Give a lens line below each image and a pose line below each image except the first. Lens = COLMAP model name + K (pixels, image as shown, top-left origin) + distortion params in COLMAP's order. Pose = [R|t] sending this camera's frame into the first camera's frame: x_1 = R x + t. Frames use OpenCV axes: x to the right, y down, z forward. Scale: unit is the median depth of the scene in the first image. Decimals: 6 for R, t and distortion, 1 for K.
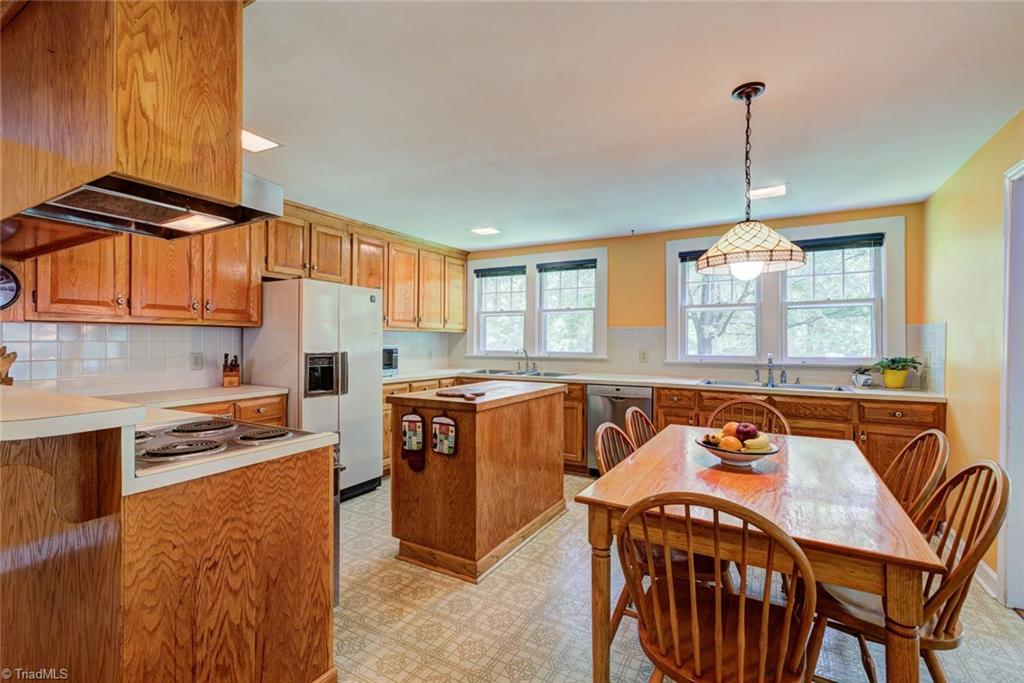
lens RADIAL K [[466.9, 0, 512.0], [0, 466.9, 341.5], [0, 0, 1]] dist [0.003581, 0.000478]
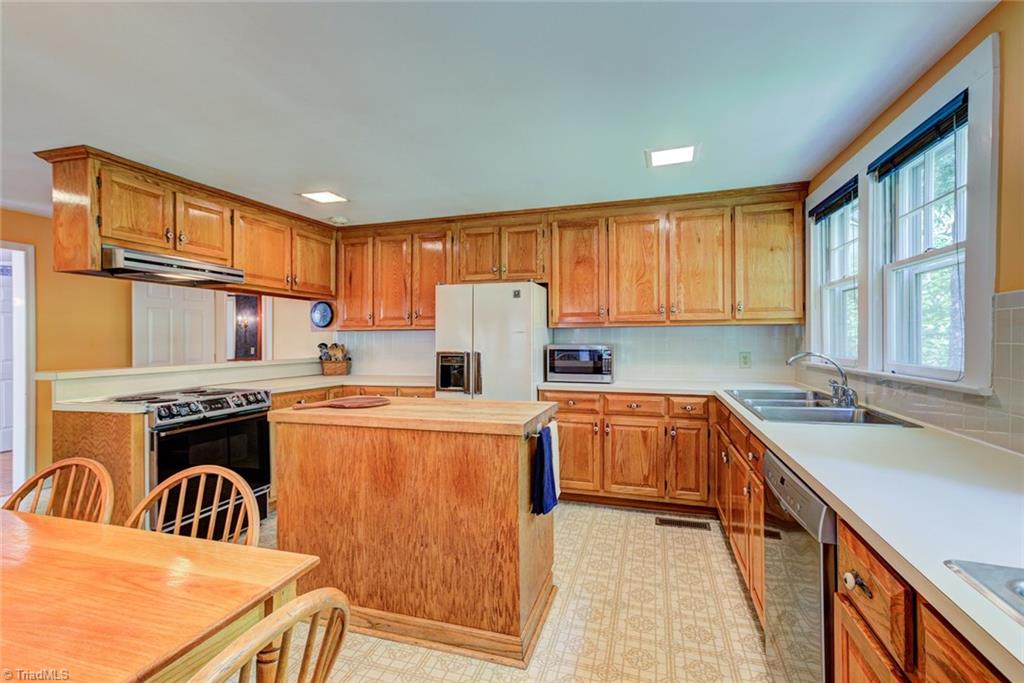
lens RADIAL K [[452.0, 0, 512.0], [0, 452.0, 341.5], [0, 0, 1]] dist [0.001550, 0.000193]
pose [[0.227840, 0.002233, -0.973696, 0.592990], [0.004779, 0.999983, 0.003411, -0.002136], [0.973687, -0.005430, 0.227826, 0.854496]]
